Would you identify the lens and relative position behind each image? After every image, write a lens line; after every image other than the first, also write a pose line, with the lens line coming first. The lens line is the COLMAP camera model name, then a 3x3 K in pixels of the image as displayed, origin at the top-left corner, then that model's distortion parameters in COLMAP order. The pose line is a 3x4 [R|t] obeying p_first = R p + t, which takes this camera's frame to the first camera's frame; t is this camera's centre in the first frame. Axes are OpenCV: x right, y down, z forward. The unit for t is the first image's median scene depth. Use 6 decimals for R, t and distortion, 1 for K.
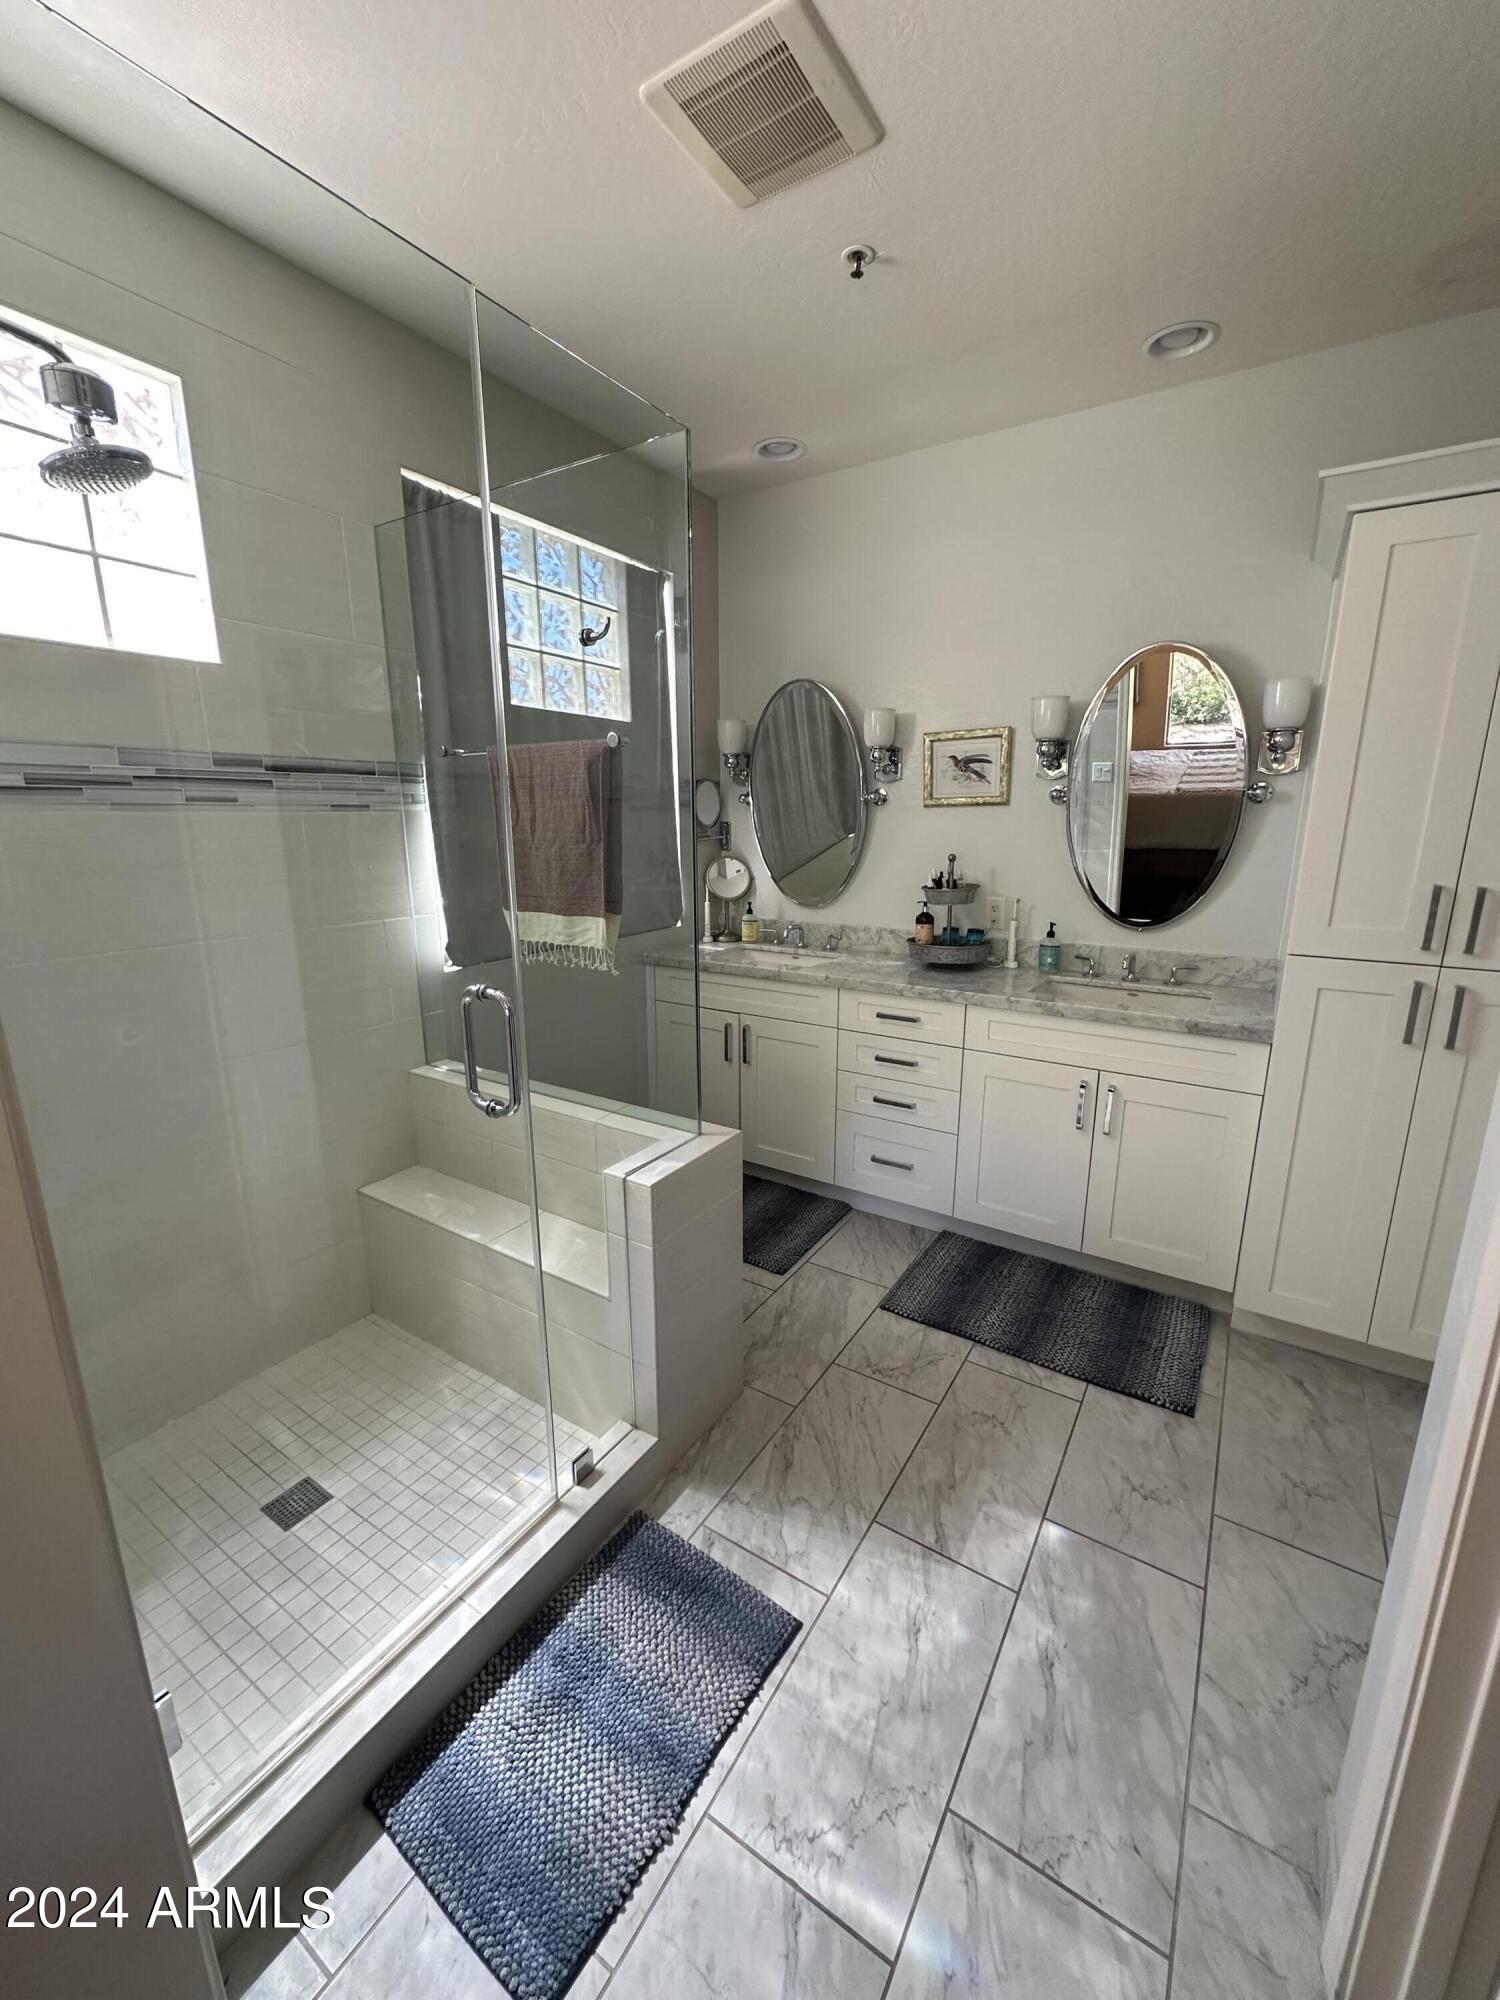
lens RADIAL K [[796.7, 0, 748.8], [0, 796.7, 1004.1], [0, 0, 1]] dist [-0.006023, 0.001265]
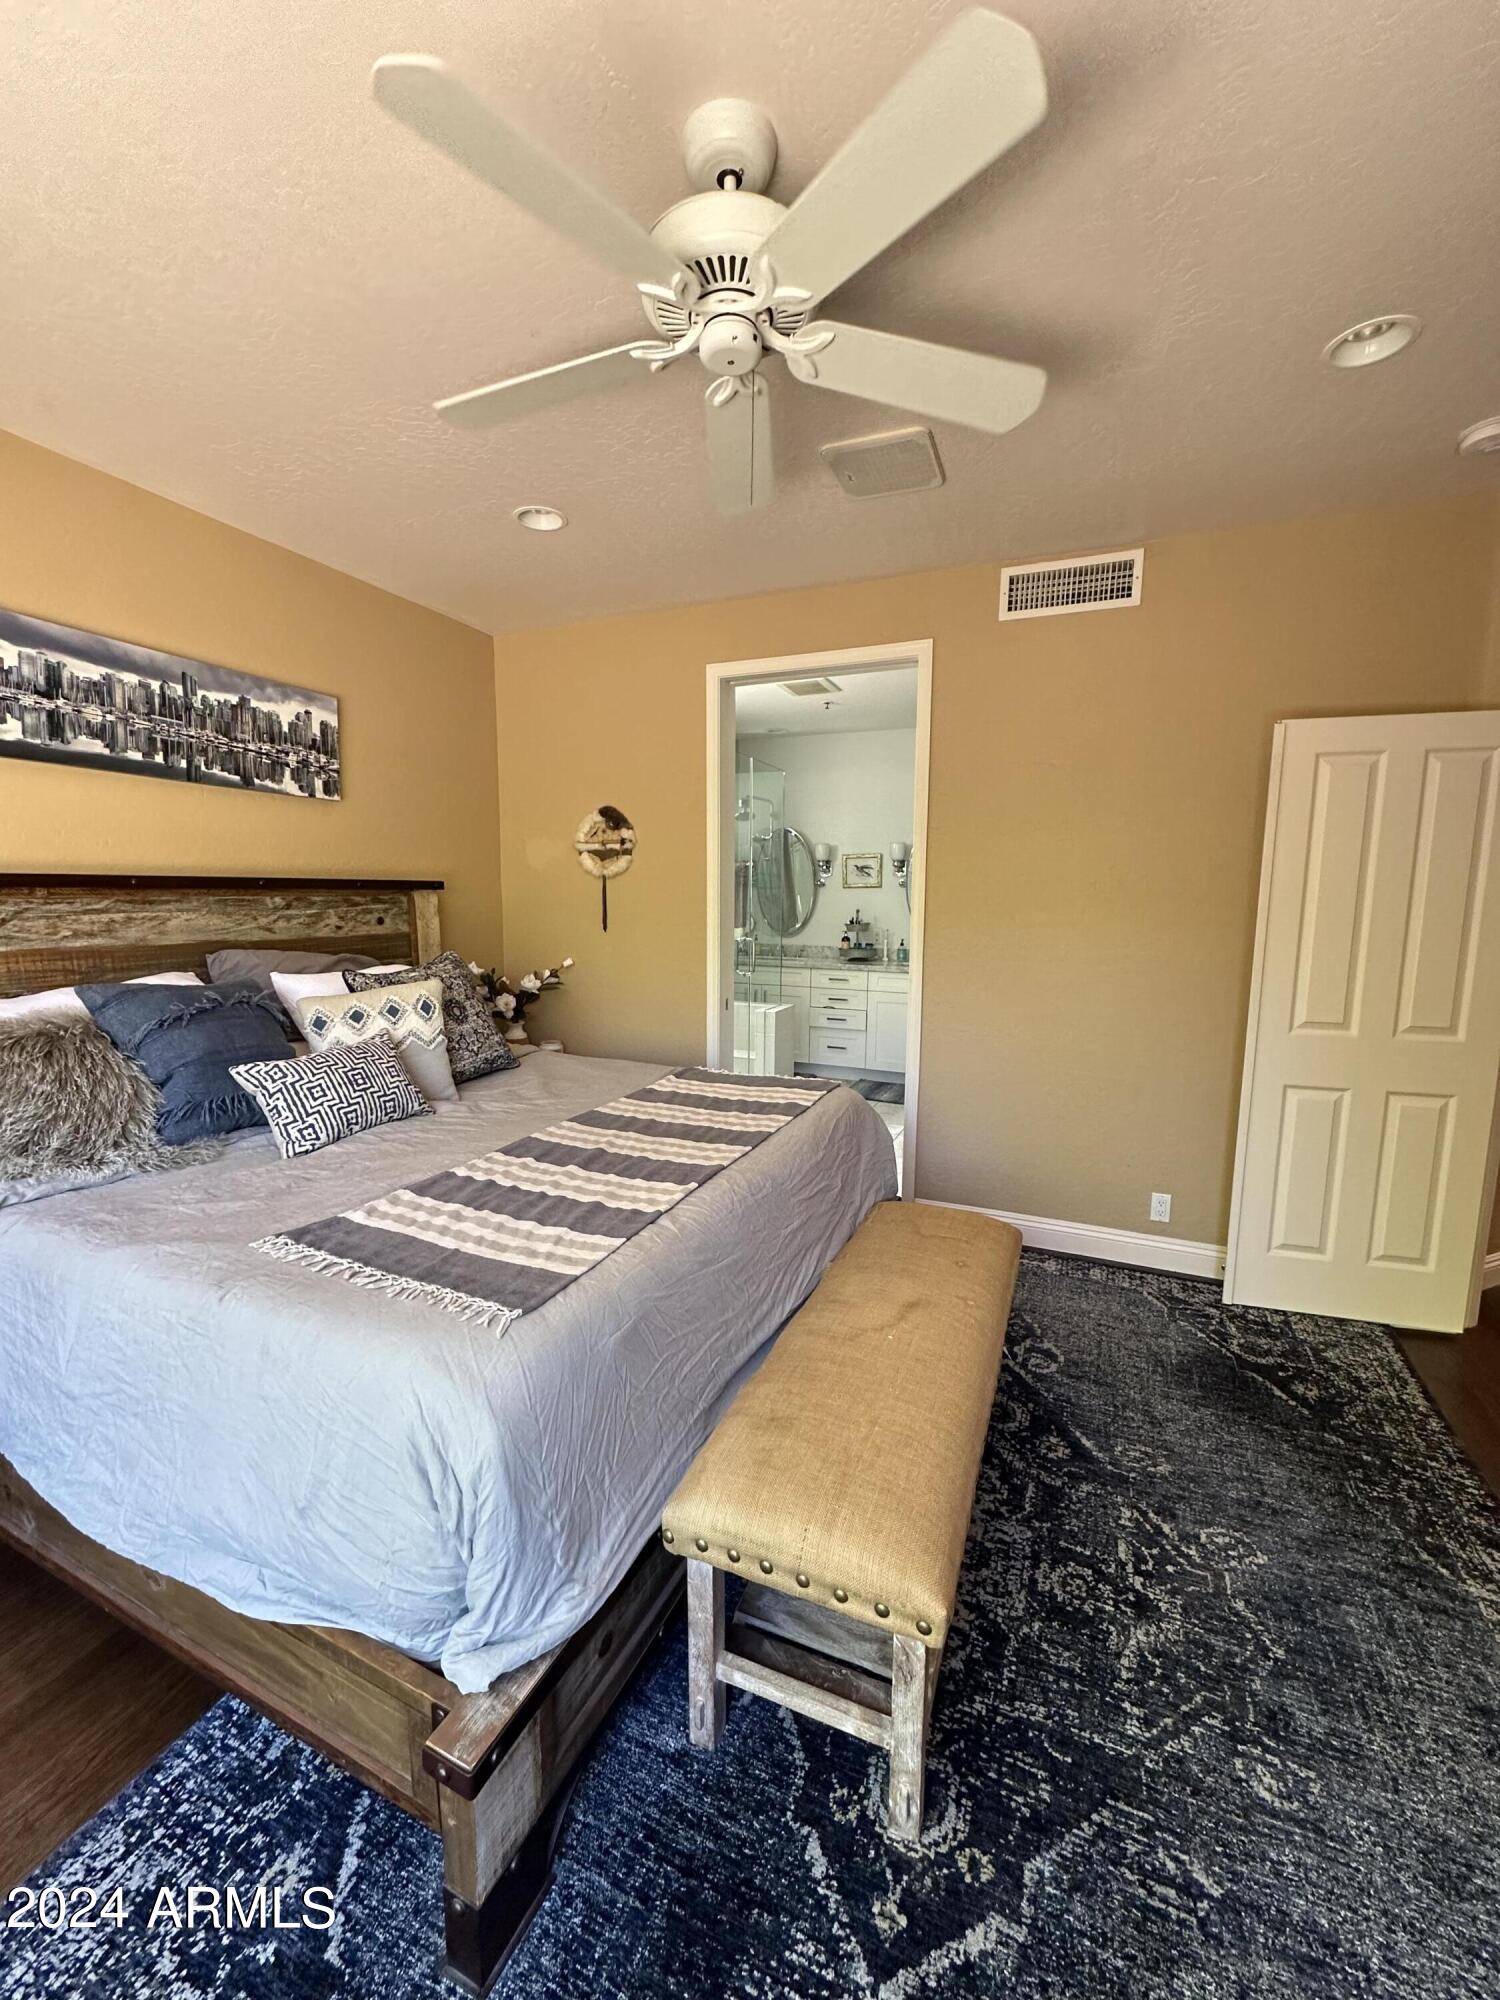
lens RADIAL K [[796.7, 0, 754.0], [0, 796.7, 1000.5], [0, 0, 1]] dist [-0.006023, 0.001265]
pose [[0.985928, -0.009555, 0.166897, -0.395120], [0.025085, 0.995517, -0.091190, 0.254939], [-0.165277, 0.094094, 0.981748, -1.085664]]
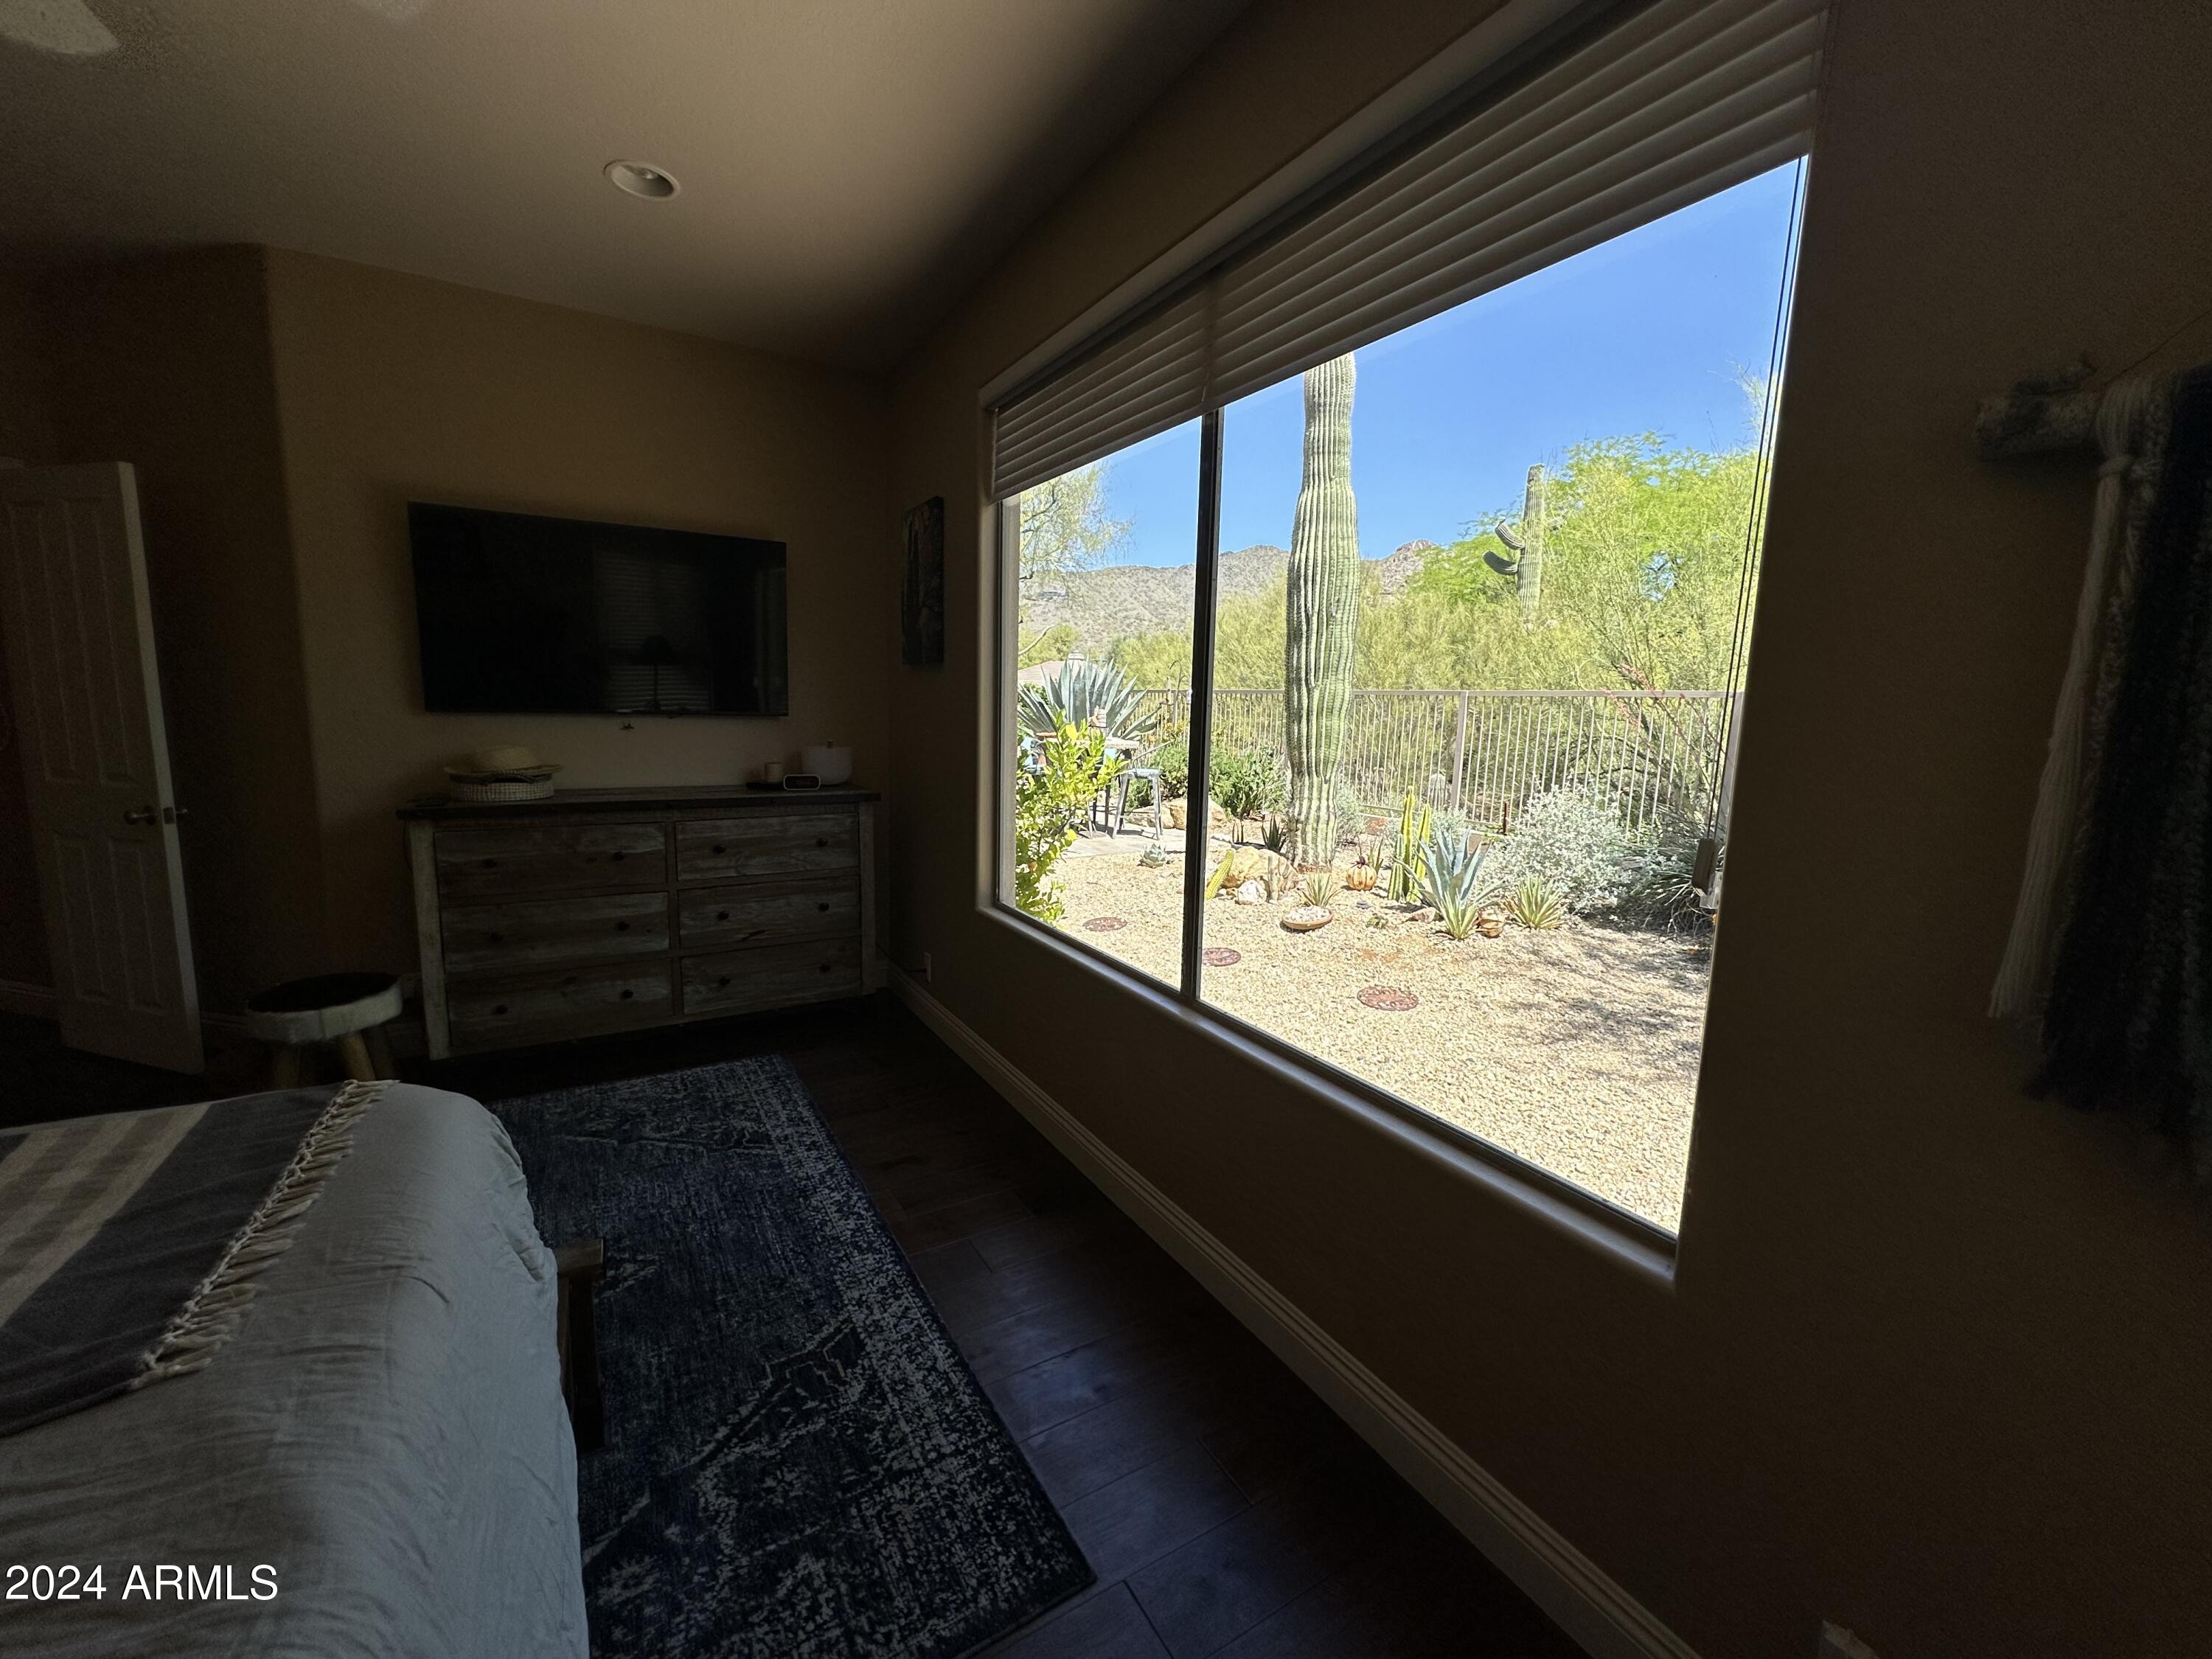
lens RADIAL K [[881.2, 0, 1097.2], [0, 881.2, 825.9], [0, 0, 1]] dist [-0.006023, 0.001265]
pose [[-0.894984, -0.077614, 0.439295, -0.961966], [0.084058, 0.937768, 0.336936, 0.148394], [-0.438108, 0.338478, -0.832763, -0.466233]]
